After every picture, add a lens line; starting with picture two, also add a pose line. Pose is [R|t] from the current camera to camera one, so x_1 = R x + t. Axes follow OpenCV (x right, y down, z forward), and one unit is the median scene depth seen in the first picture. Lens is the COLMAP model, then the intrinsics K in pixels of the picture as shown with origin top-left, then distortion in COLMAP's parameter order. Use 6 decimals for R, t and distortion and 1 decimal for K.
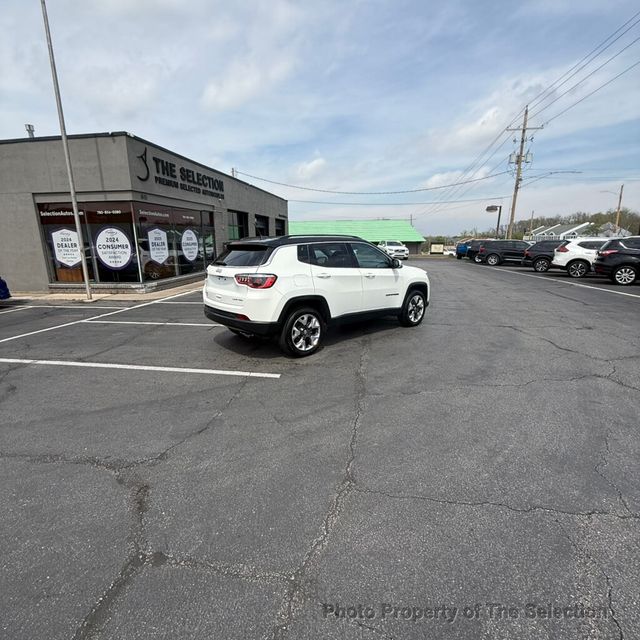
lens RADIAL K [[336.9, 0, 322.3], [0, 336.9, 319.1], [0, 0, 1]] dist [0.000508, 0.000431]
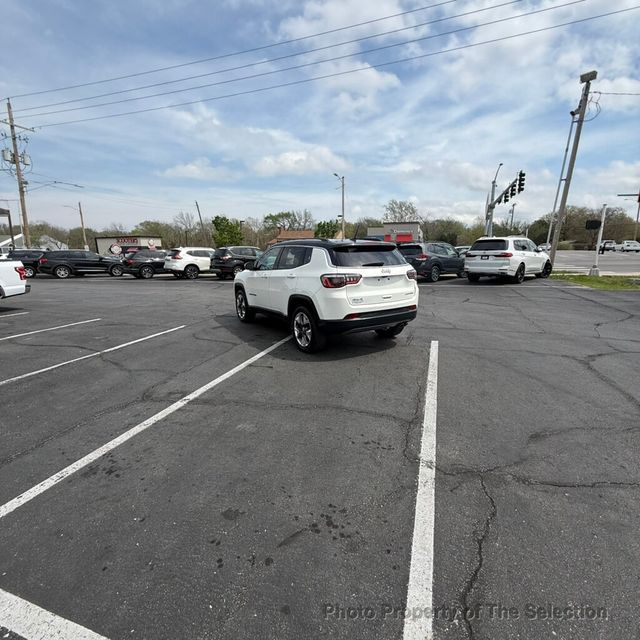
lens RADIAL K [[336.9, 0, 317.5], [0, 336.9, 319.0], [0, 0, 1]] dist [0.000508, 0.000431]
pose [[0.183337, -0.193011, 0.963916, -1.107457], [0.227325, 0.962283, 0.149447, -0.167367], [-0.956405, 0.191723, 0.220299, 0.831811]]
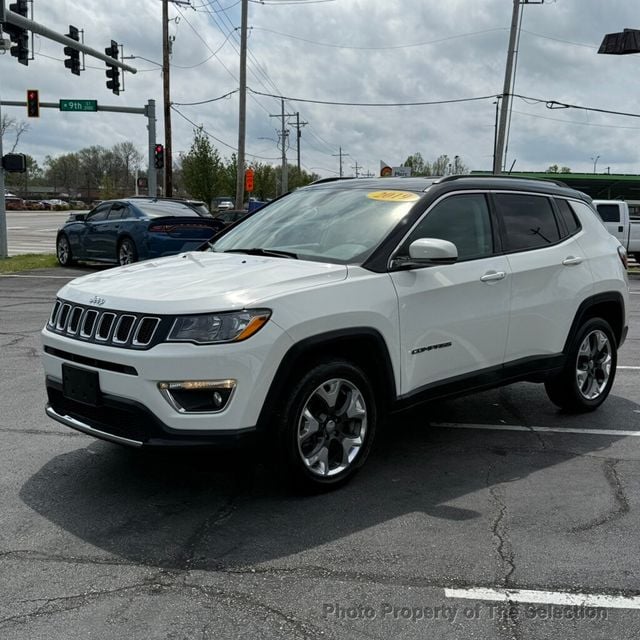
lens RADIAL K [[840.8, 0, 319.1], [0, 840.8, 343.0], [0, 0, 1]] dist [0.097427, 0.000000]
pose [[-0.999243, -0.002360, -0.038827, 0.158371], [-0.016506, 0.929569, 0.368279, -0.449744], [0.035223, 0.368641, -0.928904, 2.099417]]
